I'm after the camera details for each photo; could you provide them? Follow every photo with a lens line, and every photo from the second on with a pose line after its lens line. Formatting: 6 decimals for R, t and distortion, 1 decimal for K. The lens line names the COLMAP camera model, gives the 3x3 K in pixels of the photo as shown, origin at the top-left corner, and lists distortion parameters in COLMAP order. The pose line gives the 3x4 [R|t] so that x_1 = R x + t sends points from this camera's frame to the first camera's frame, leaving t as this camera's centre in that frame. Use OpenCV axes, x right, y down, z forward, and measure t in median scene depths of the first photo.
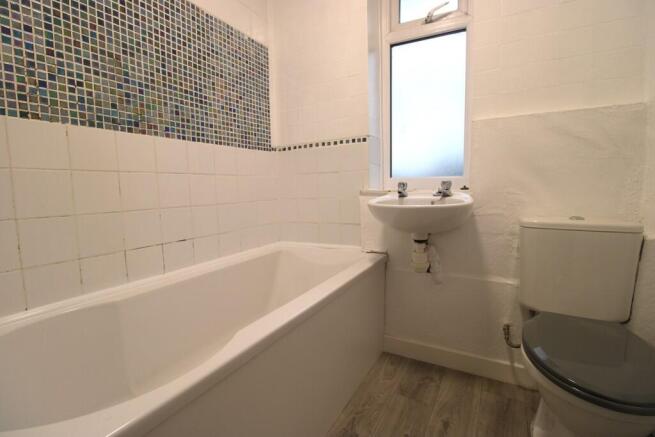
lens RADIAL K [[313.4, 0, 327.5], [0, 313.4, 218.5], [0, 0, 1]] dist [0.001296, 0.000177]
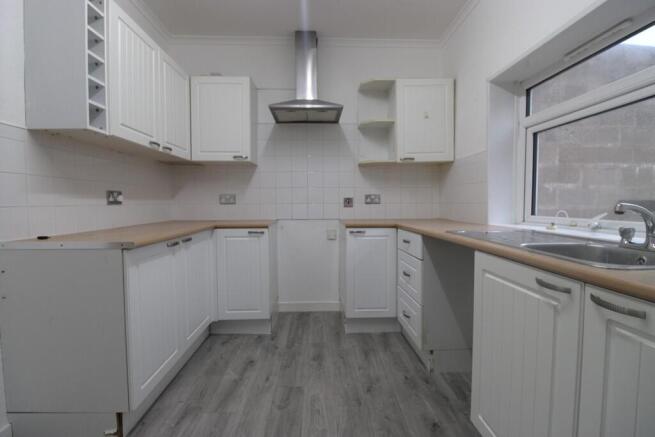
lens RADIAL K [[313.4, 0, 327.5], [0, 313.4, 218.5], [0, 0, 1]] dist [0.001296, 0.000177]
pose [[-0.861514, 0.031119, -0.506779, 0.795300], [-0.047399, 0.988832, 0.141297, -0.332445], [0.505516, 0.145750, -0.850418, 2.119792]]
